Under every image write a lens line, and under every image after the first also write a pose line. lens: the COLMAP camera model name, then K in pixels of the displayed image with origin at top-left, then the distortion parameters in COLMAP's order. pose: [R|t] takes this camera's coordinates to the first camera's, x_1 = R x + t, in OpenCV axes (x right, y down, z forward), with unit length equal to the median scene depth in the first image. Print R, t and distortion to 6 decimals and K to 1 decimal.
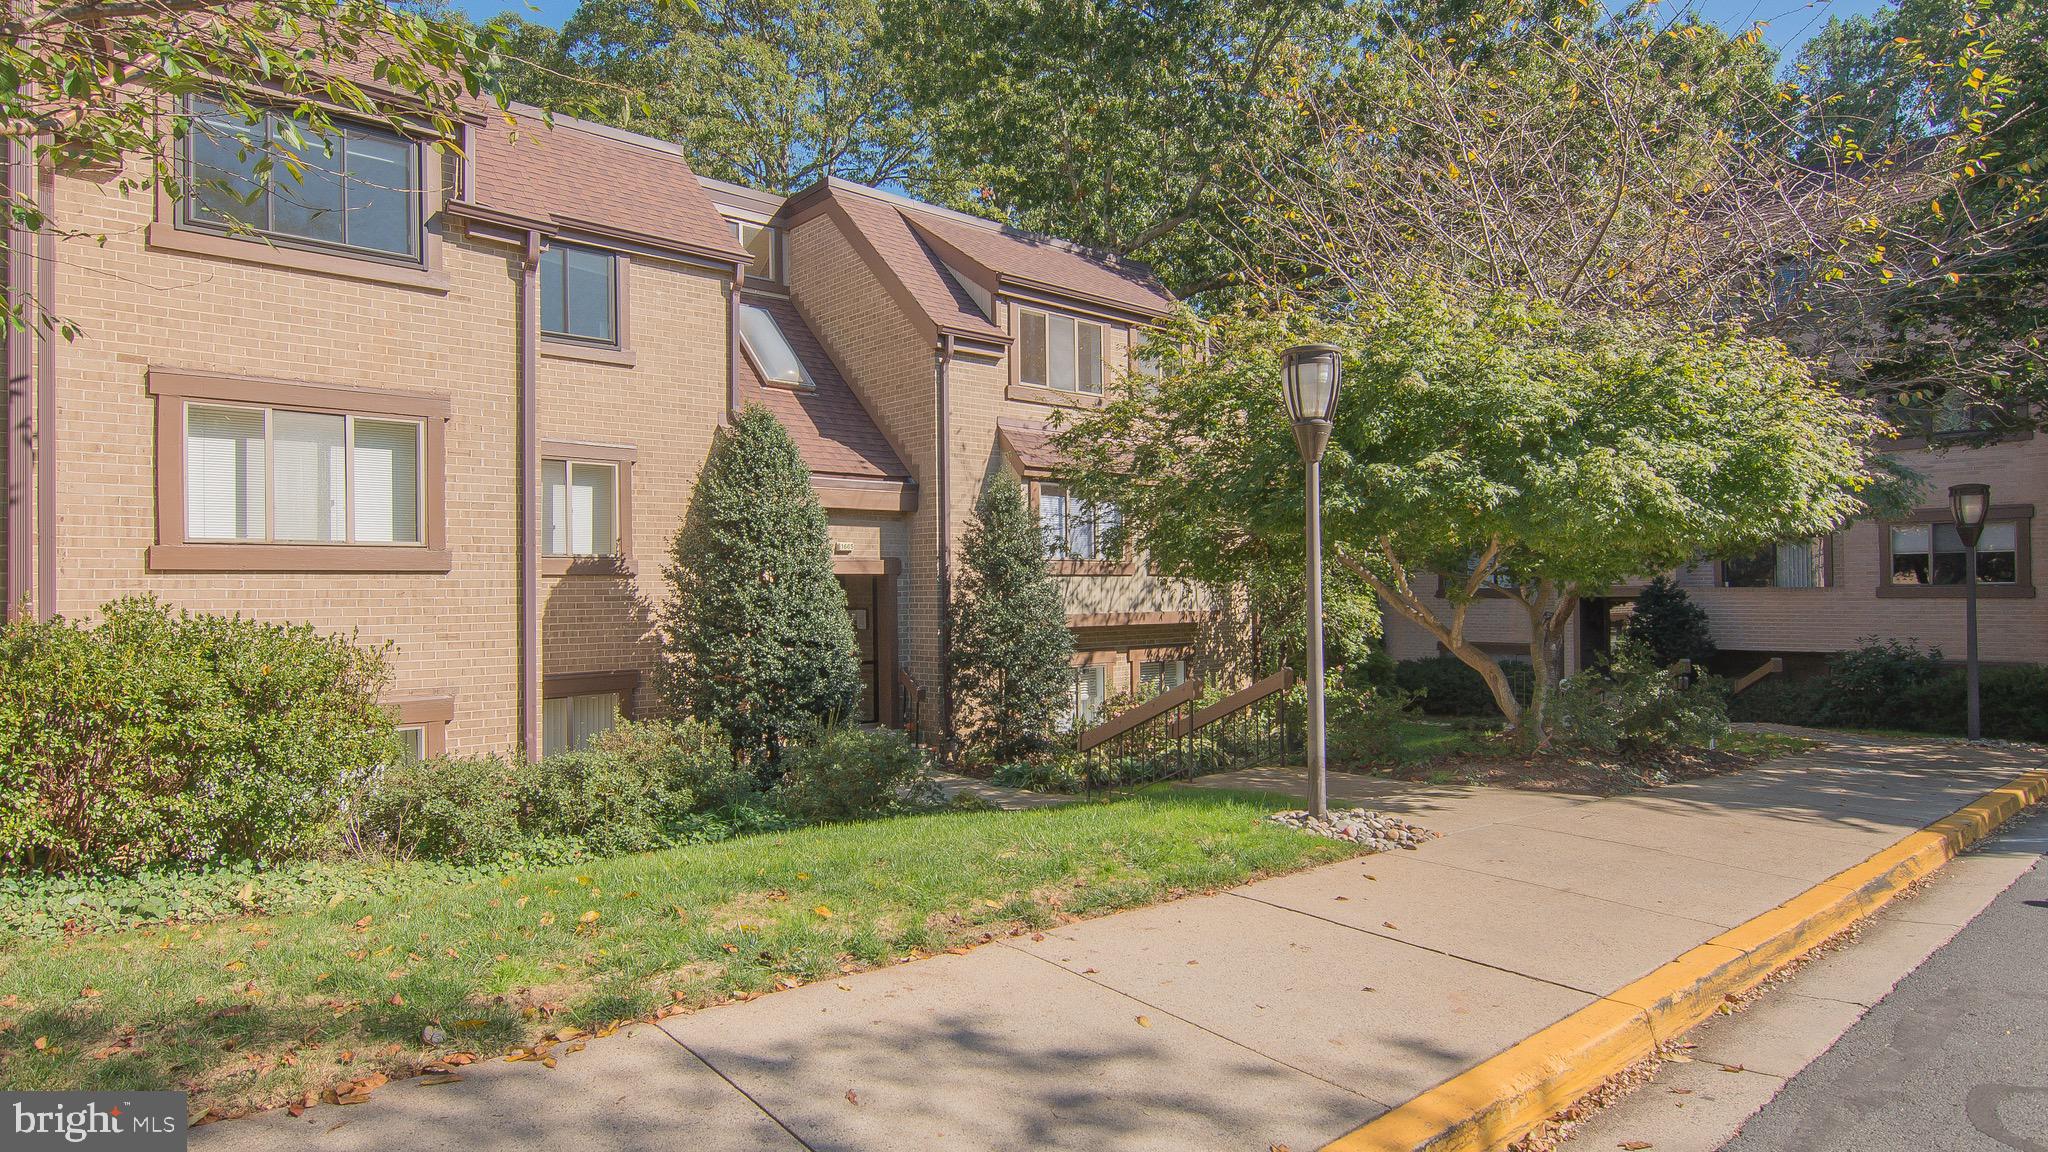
lens RADIAL K [[984.2, 0, 1069.0], [0, 984.2, 564.3], [0, 0, 1]] dist [0.002956, -0.011550]
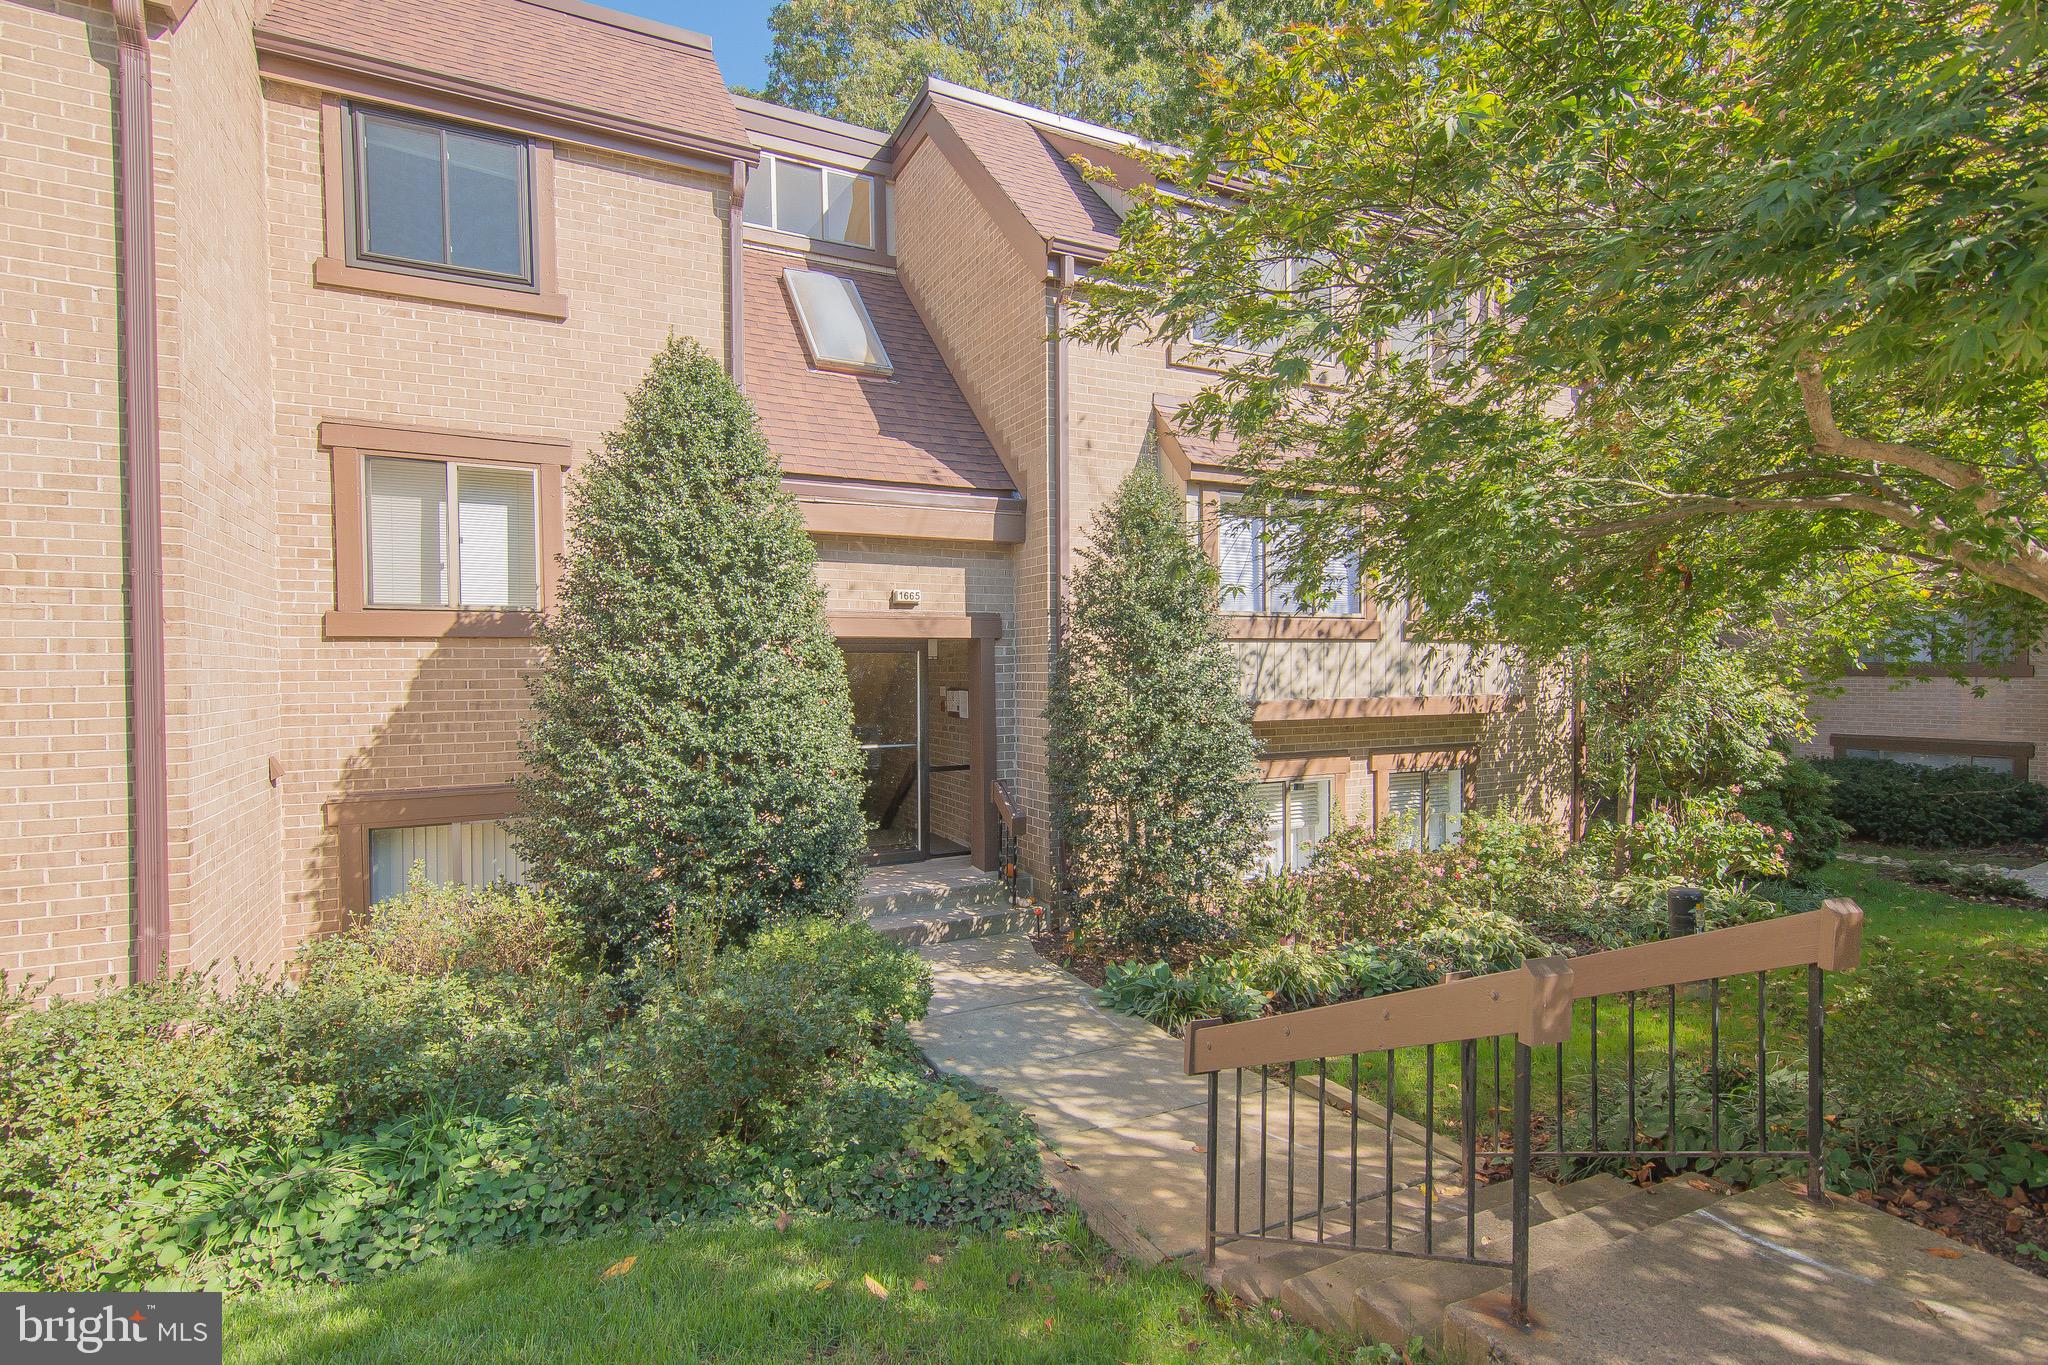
lens RADIAL K [[969.9, 0, 1012.8], [0, 969.9, 678.3], [0, 0, 1]] dist [0.020057, -0.000209]
pose [[0.953638, 0.010562, -0.300771, 0.034089], [0.002351, 0.999092, 0.042539, 0.009205], [0.300947, -0.041274, 0.952747, 0.376373]]
